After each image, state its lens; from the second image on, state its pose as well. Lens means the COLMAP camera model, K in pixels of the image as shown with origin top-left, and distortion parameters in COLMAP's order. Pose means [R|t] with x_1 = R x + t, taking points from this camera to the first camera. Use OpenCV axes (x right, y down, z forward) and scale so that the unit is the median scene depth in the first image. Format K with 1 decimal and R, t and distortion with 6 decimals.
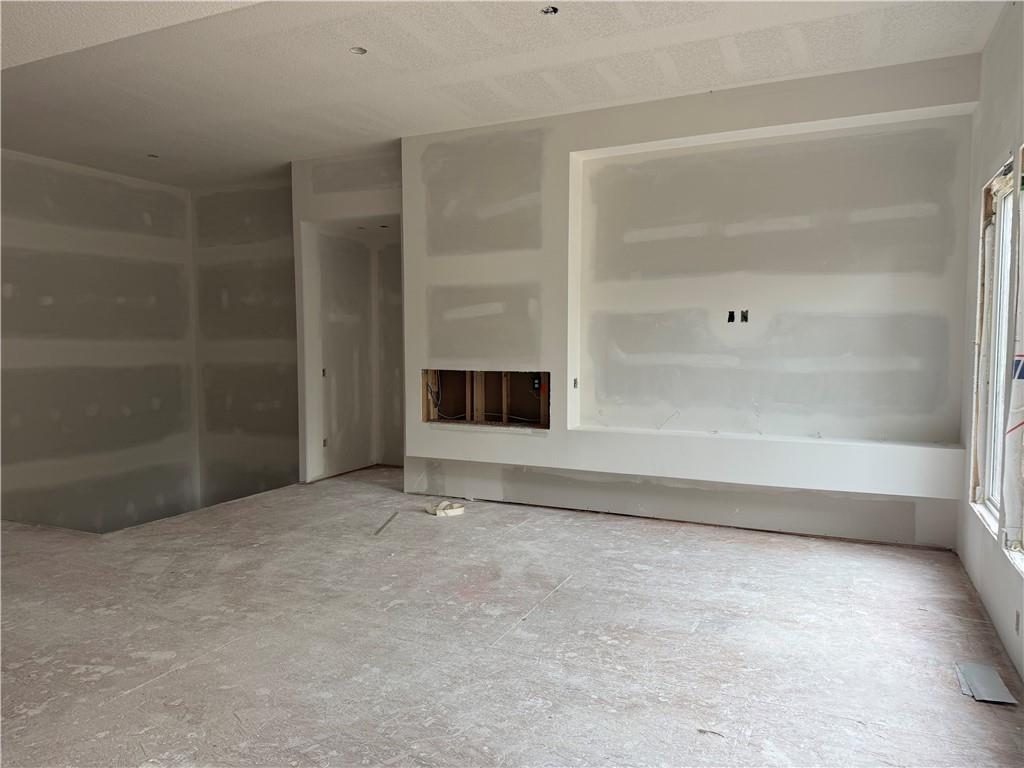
lens RADIAL K [[718.2, 0, 512.0], [0, 718.2, 384.0], [0, 0, 1]] dist [0.004343, 0.000638]
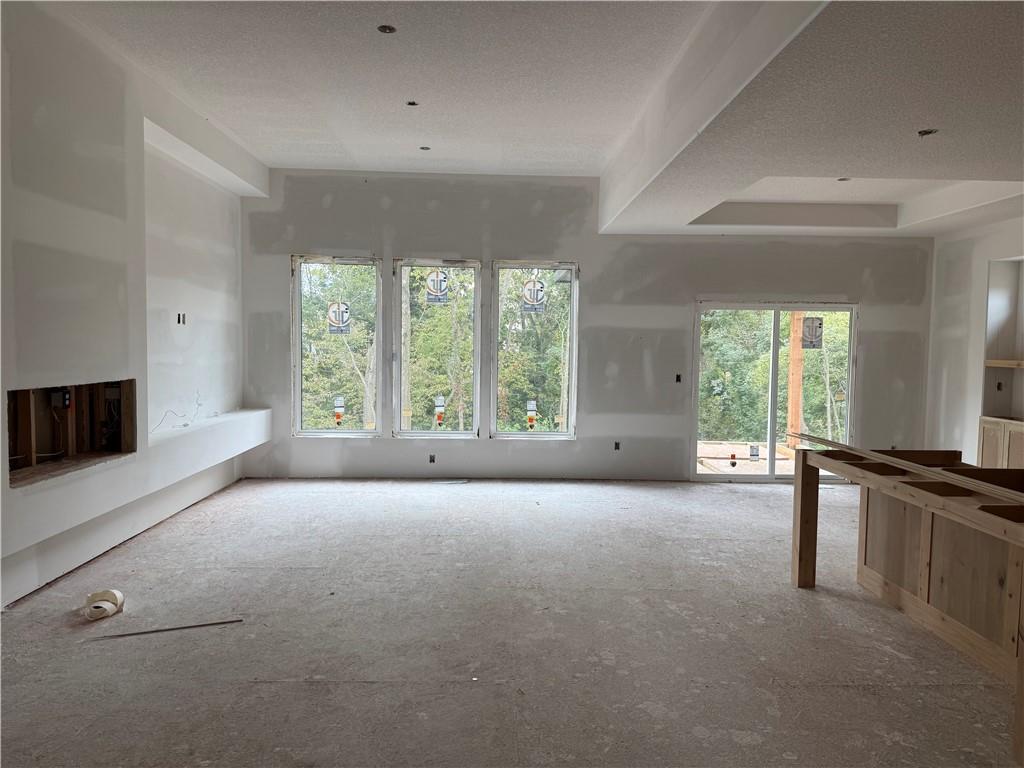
lens RADIAL K [[718.2, 0, 512.0], [0, 718.2, 384.0], [0, 0, 1]] dist [0.004343, 0.000638]
pose [[-0.442659, -0.050383, 0.895273, -1.165663], [0.052370, 0.995263, 0.081904, -0.075208], [-0.895159, 0.083141, -0.437924, 1.339050]]
